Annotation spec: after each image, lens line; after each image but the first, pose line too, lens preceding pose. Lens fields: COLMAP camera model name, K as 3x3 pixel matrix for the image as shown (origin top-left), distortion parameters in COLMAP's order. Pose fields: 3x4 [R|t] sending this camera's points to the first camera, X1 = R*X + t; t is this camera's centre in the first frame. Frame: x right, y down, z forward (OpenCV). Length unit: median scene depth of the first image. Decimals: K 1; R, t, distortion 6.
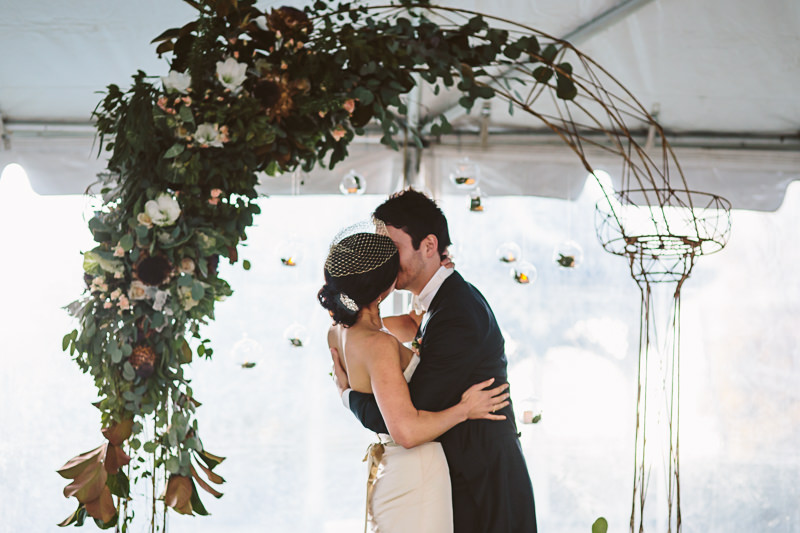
lens RADIAL K [[2018.2, 0, 398.1], [0, 2018.2, 267.2], [0, 0, 1]] dist [0.005546, 0.000000]
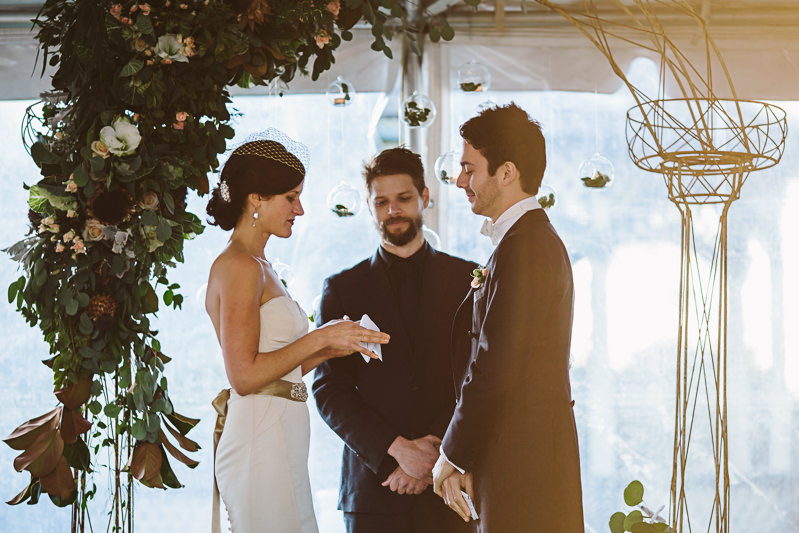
lens RADIAL K [[3103.5, 0, 401.1], [0, 3103.5, 266.2], [0, 0, 1]] dist [0.222802, 0.000000]
pose [[0.999760, -0.021066, -0.006007, 0.009772], [0.021379, 0.998093, 0.057909, -0.046696], [0.004776, -0.058024, 0.998304, -0.322046]]
